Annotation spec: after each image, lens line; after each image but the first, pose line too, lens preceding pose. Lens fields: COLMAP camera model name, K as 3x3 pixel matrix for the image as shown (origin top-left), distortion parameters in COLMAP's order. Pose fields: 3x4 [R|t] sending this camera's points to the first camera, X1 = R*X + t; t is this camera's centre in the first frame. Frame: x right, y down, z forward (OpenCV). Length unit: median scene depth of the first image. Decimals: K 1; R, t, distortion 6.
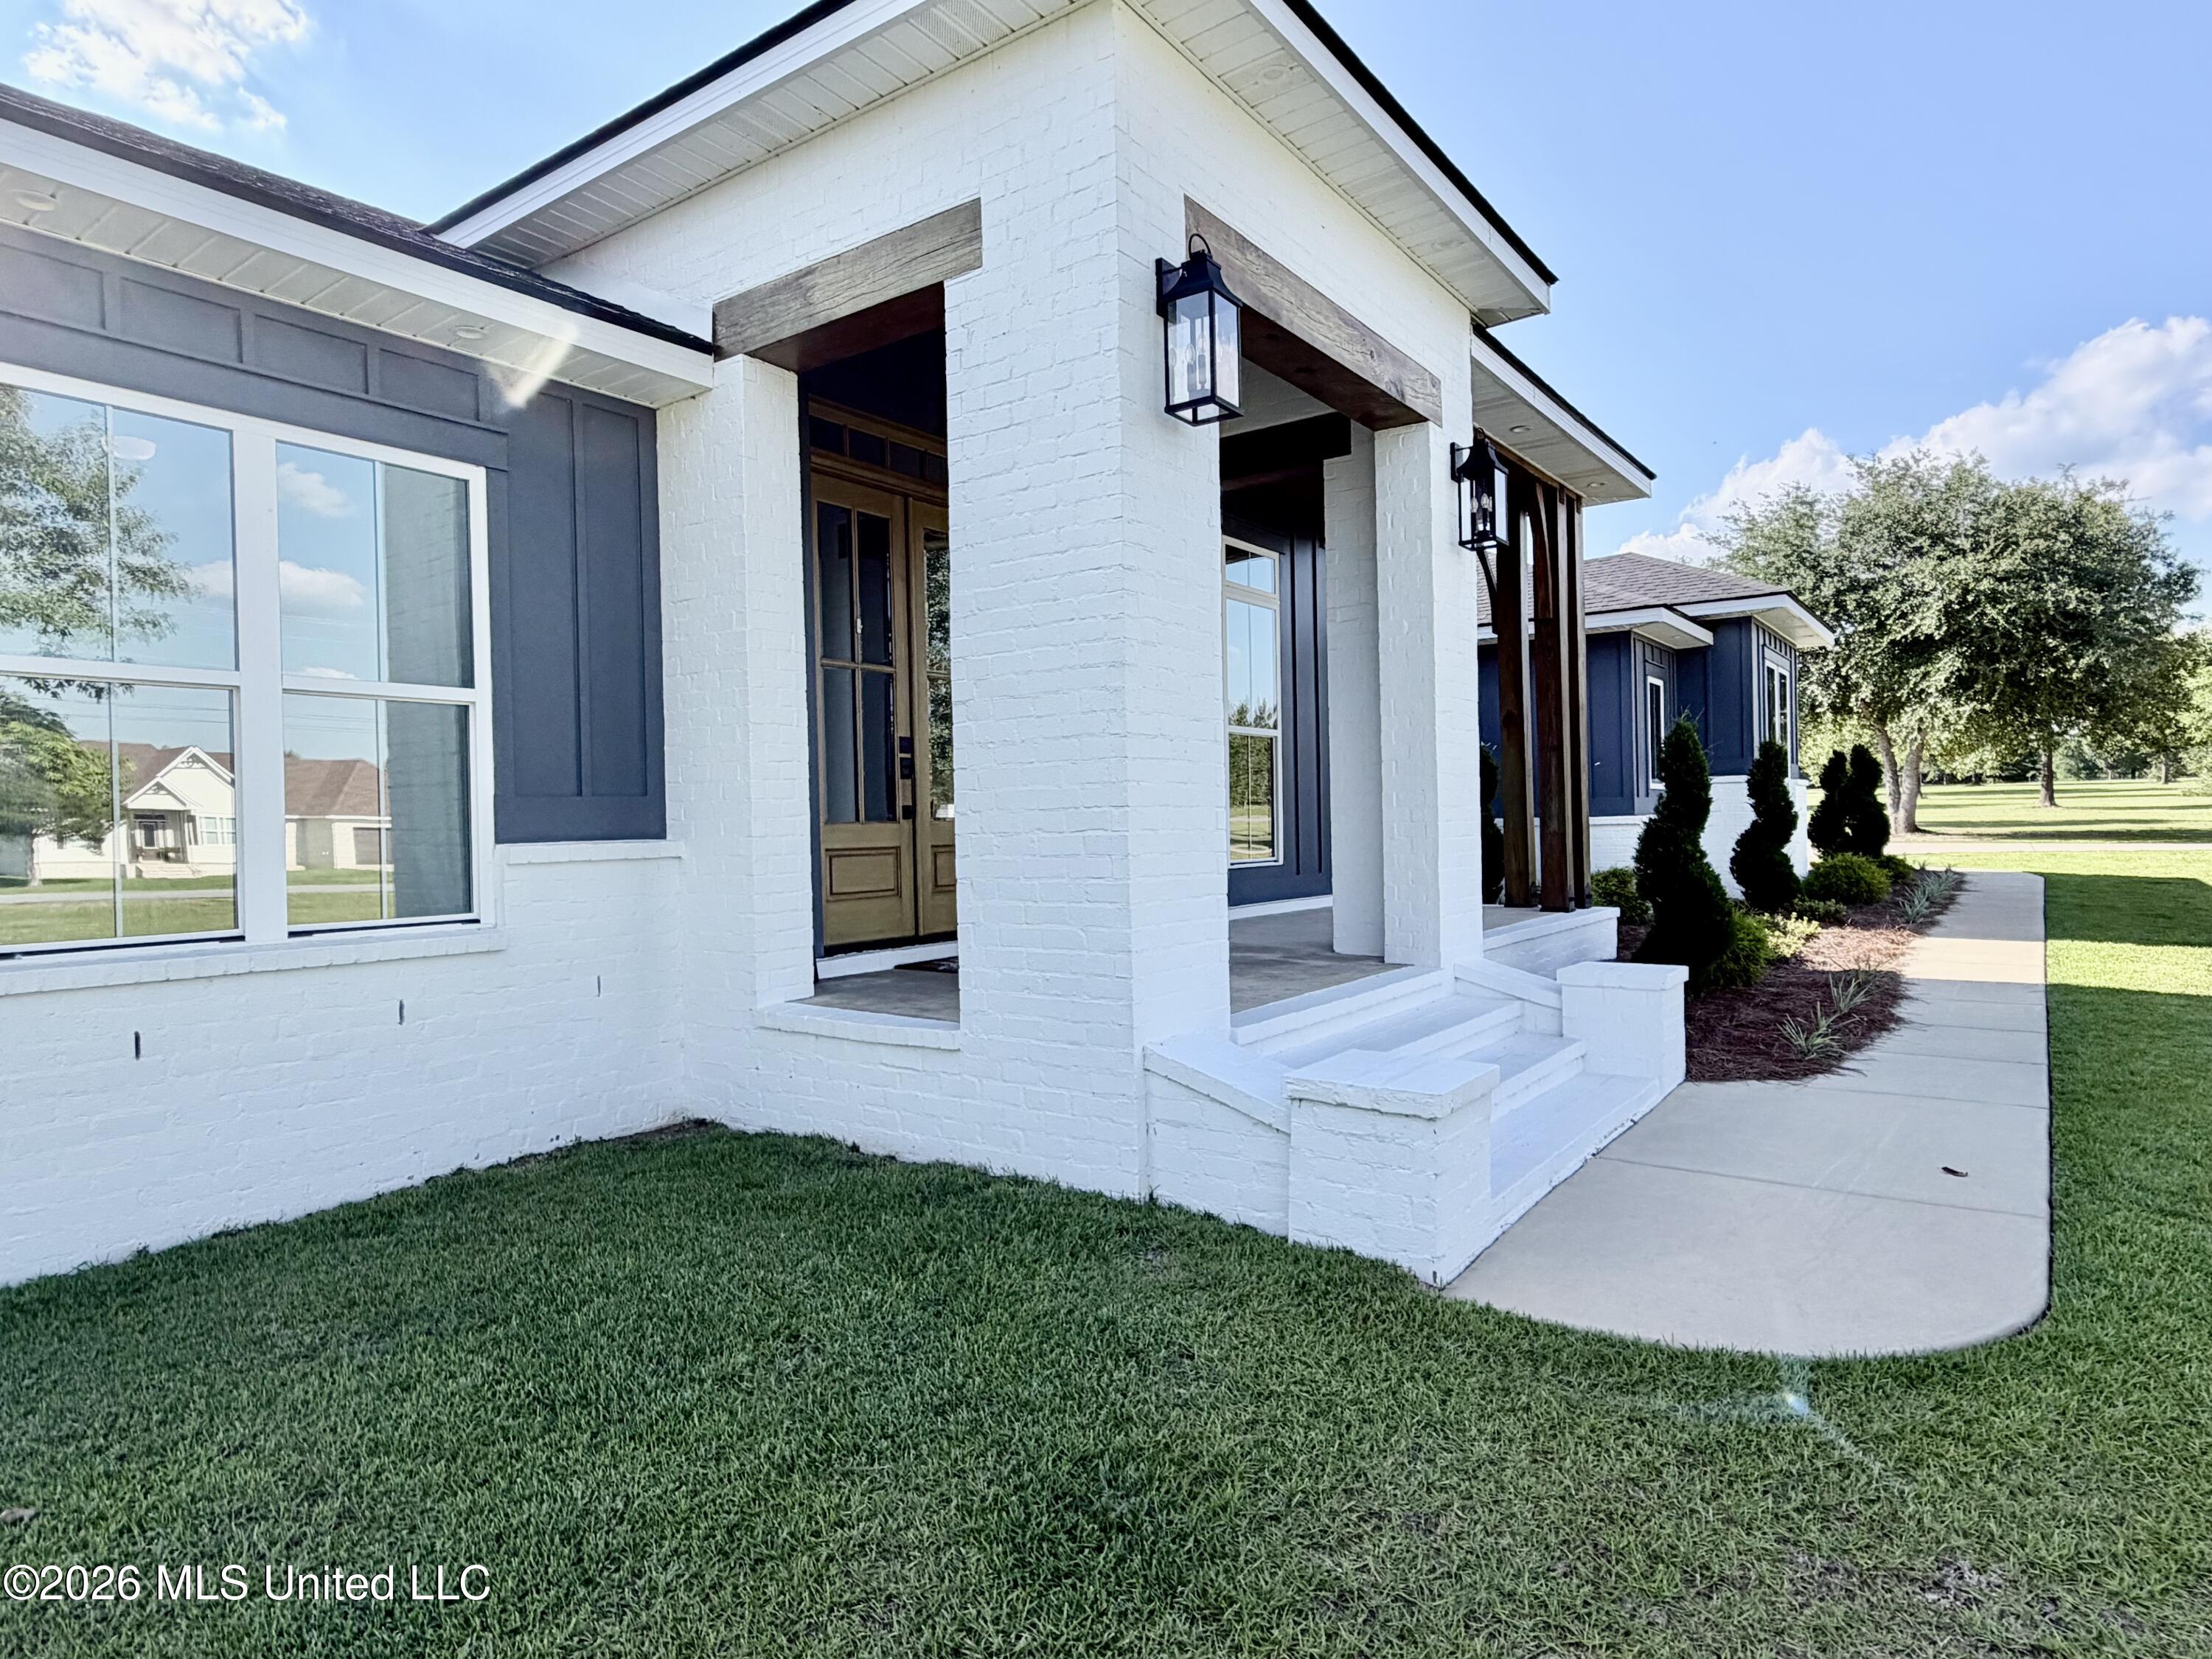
lens RADIAL K [[1296.1, 0, 1106.0], [0, 1296.1, 829.5], [0, 0, 1]] dist [-0.001070, 0.000612]
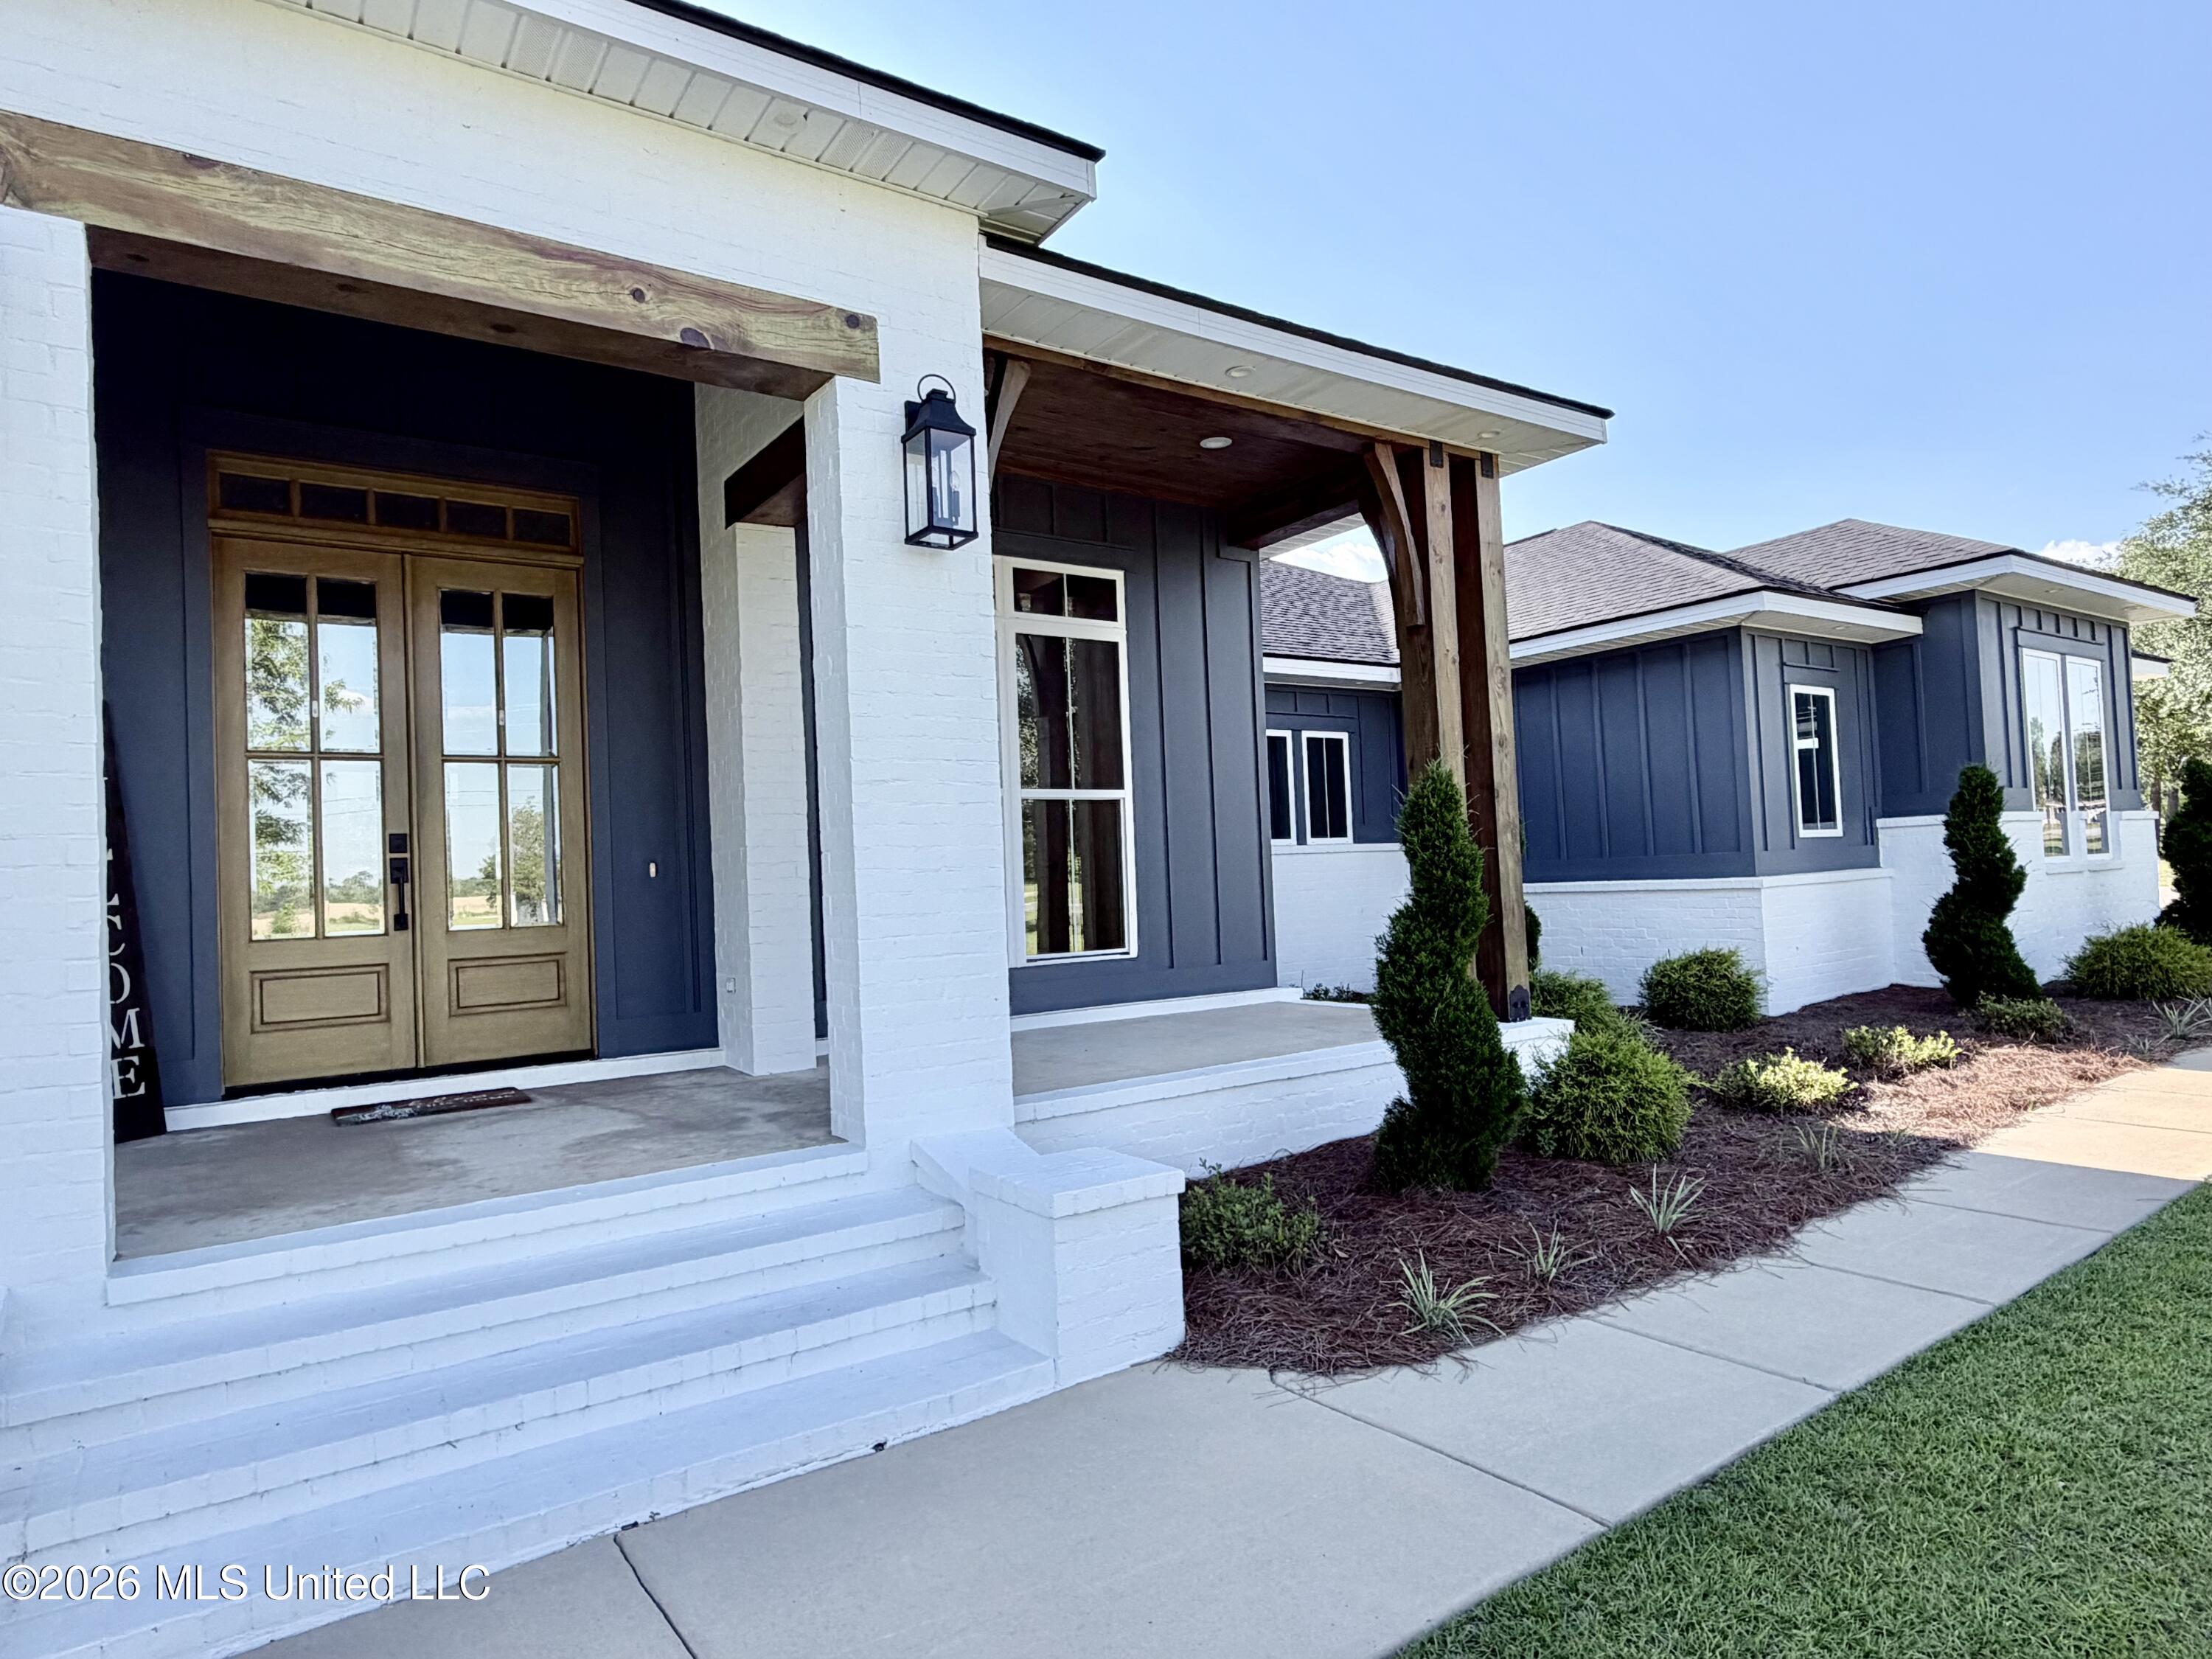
lens RADIAL K [[1296.1, 0, 1106.0], [0, 1296.1, 829.5], [0, 0, 1]] dist [-0.001070, 0.000612]
pose [[0.944538, -0.028506, -0.327162, 0.413853], [0.018450, 0.999258, -0.033801, -0.026902], [0.327883, 0.025890, 0.944364, 0.260693]]
